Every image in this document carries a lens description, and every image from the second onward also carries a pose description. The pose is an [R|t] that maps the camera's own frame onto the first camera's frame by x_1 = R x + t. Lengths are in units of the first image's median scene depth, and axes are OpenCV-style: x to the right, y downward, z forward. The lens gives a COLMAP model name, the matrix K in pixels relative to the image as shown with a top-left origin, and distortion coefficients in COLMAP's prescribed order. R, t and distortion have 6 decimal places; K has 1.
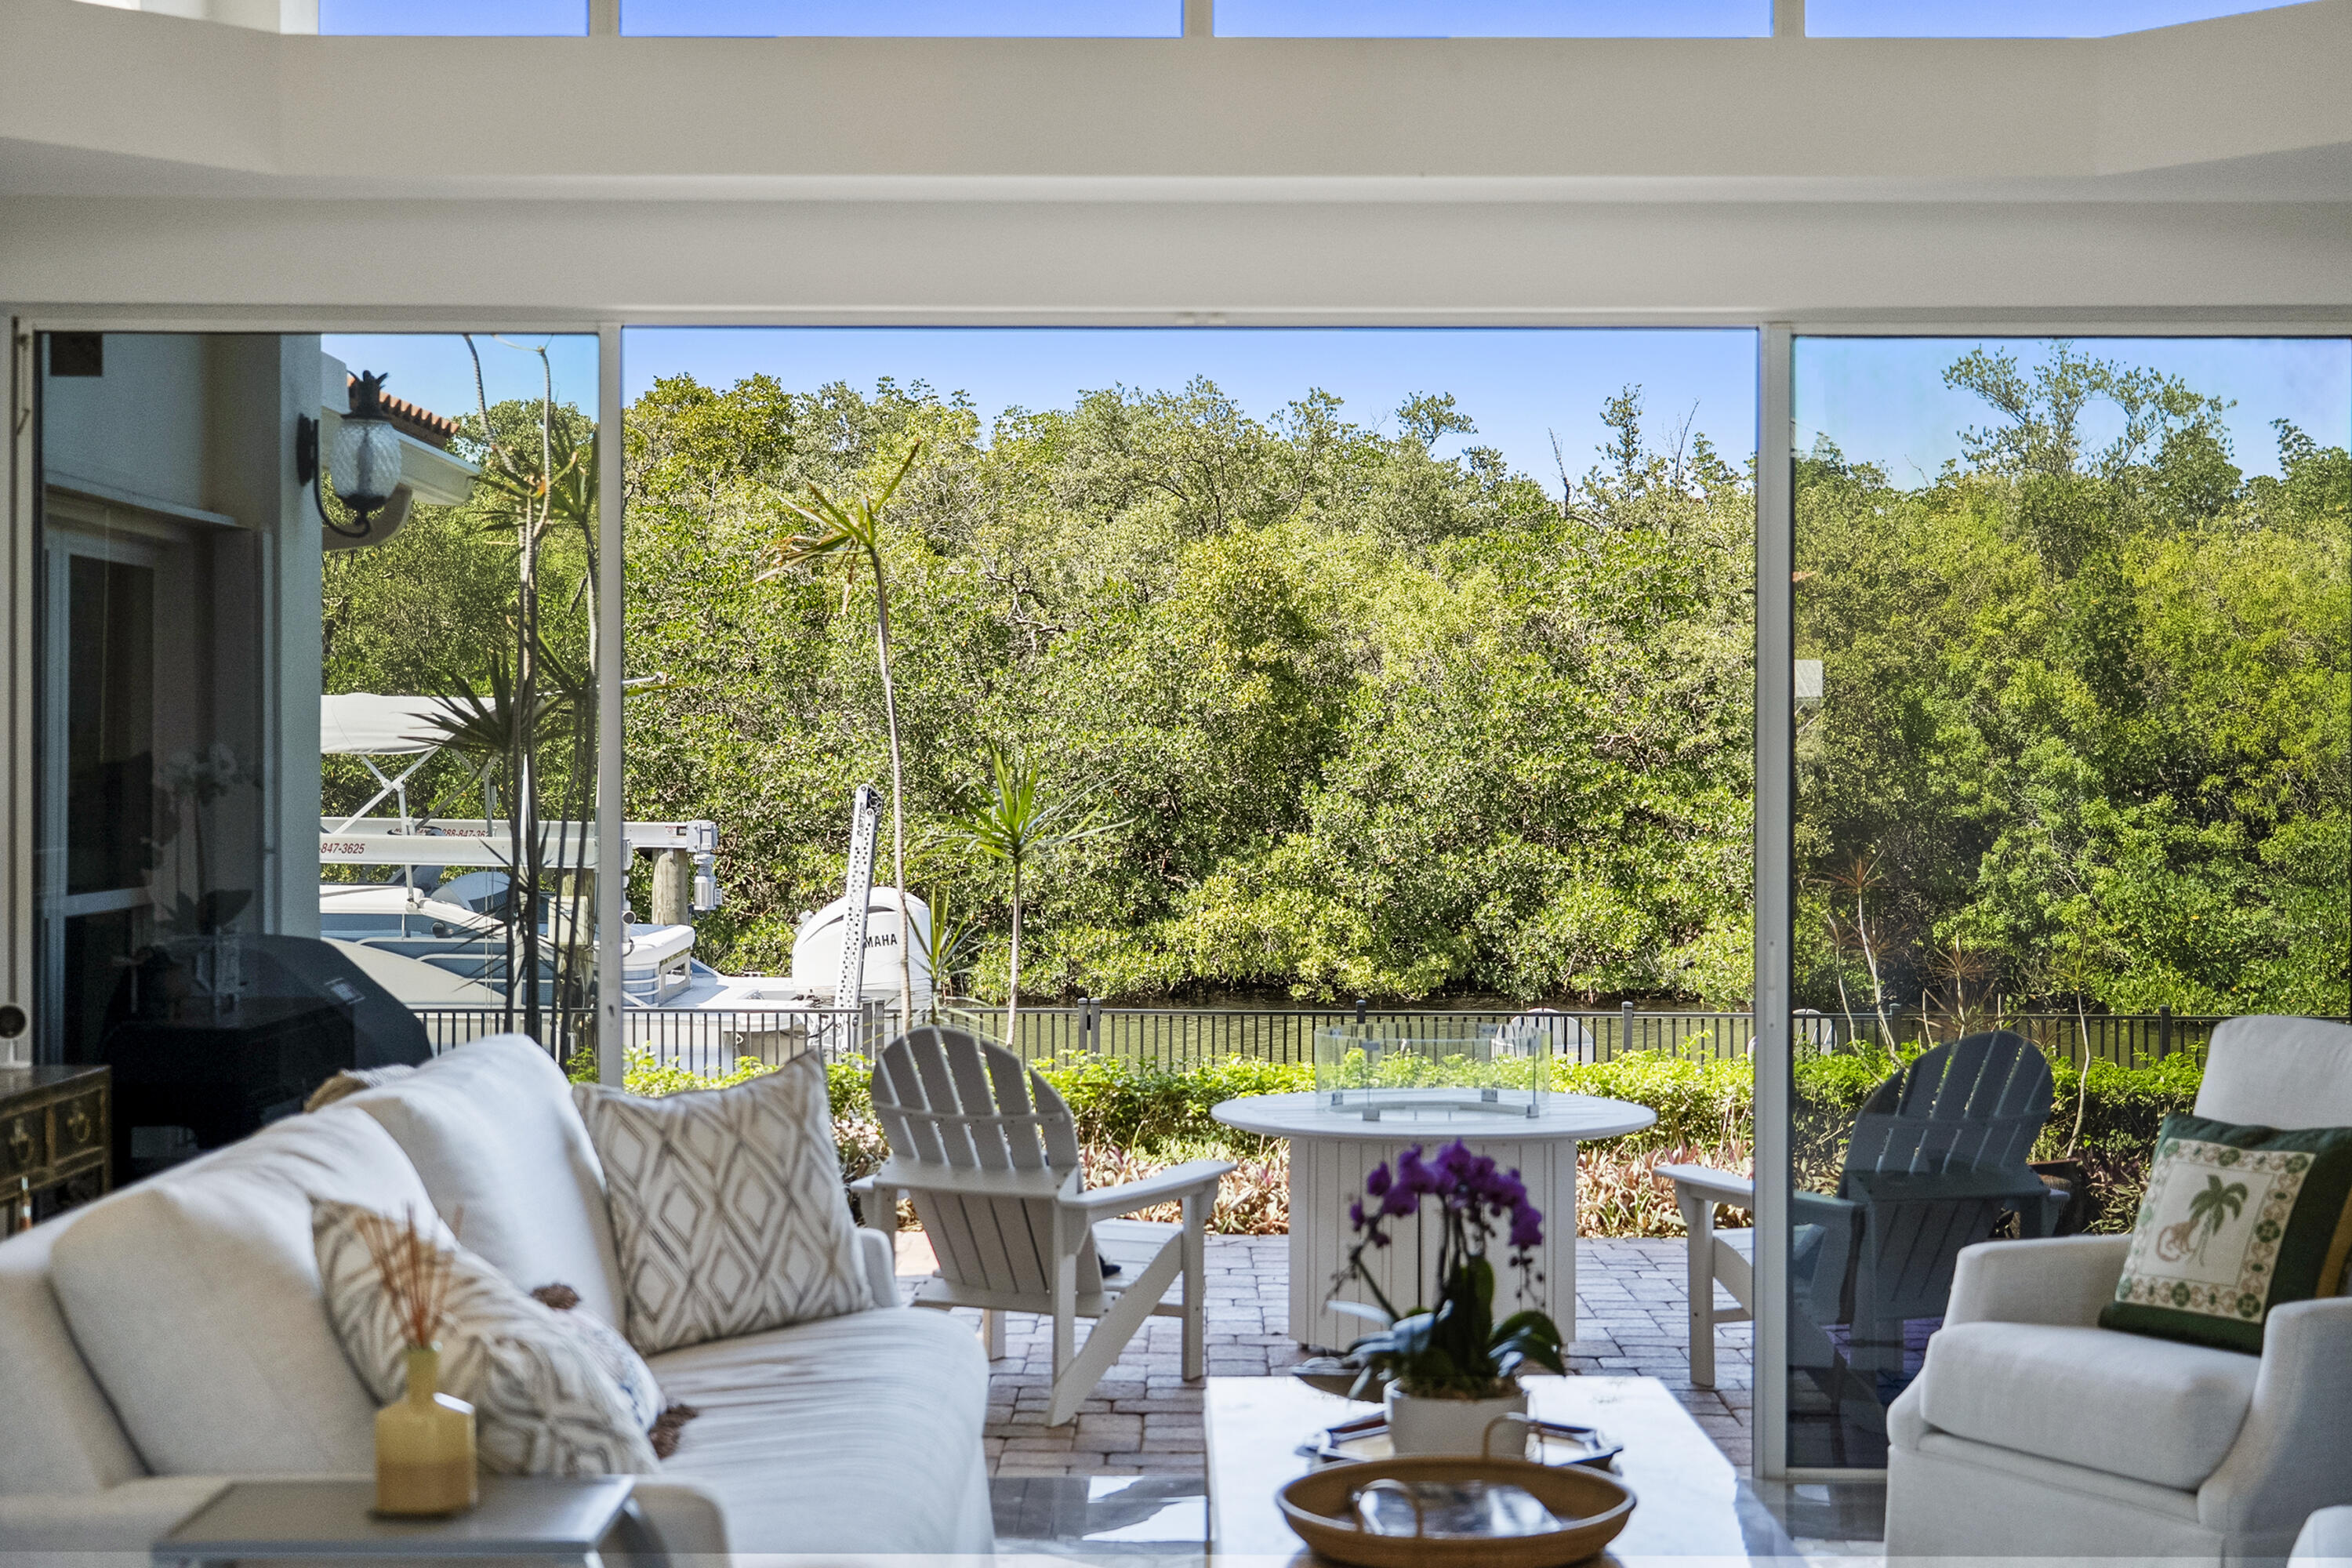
lens RADIAL K [[3436.9, 0, 1168.5], [0, 3436.9, 762.8], [0, 0, 1]] dist [0.035275, 0.000000]
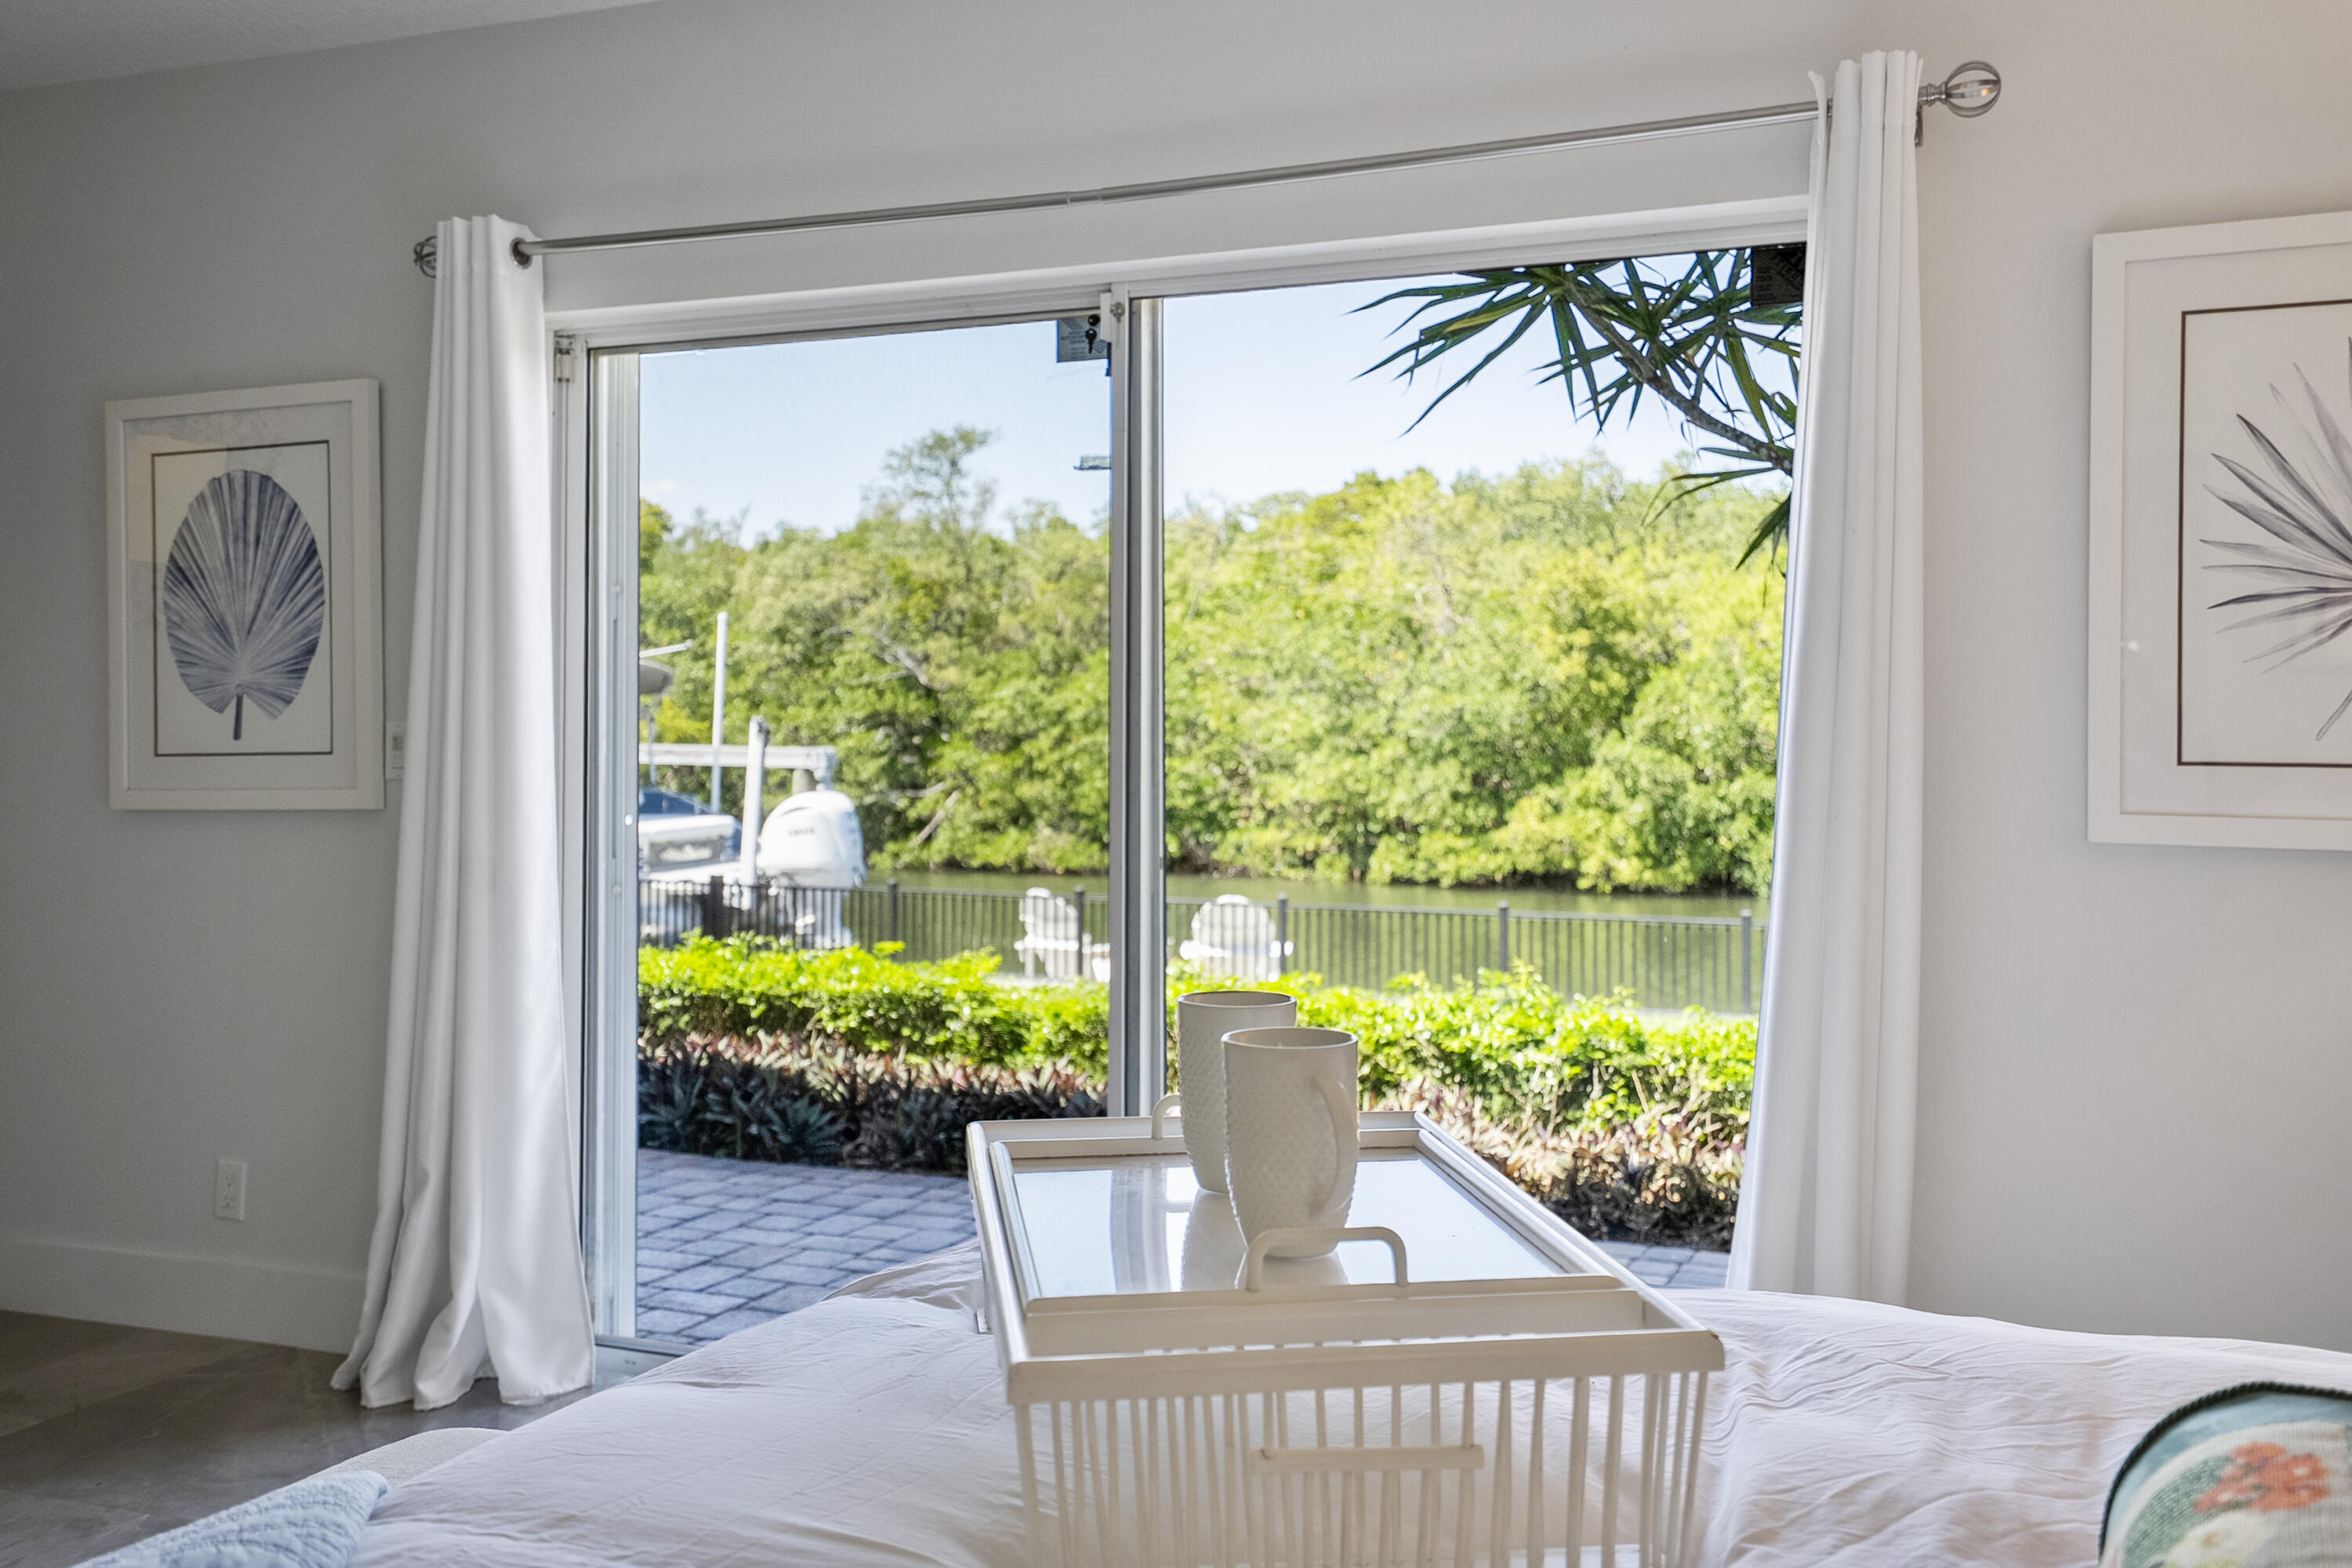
lens RADIAL K [[2114.8, 0, 1154.3], [0, 2114.8, 746.8], [0, 0, 1]] dist [0.036575, 0.001509]
pose [[0.914316, 0.001909, -0.404998, 0.221035], [0.000418, 0.999984, 0.005658, 0.006649], [0.405002, -0.005342, 0.914300, 0.147680]]
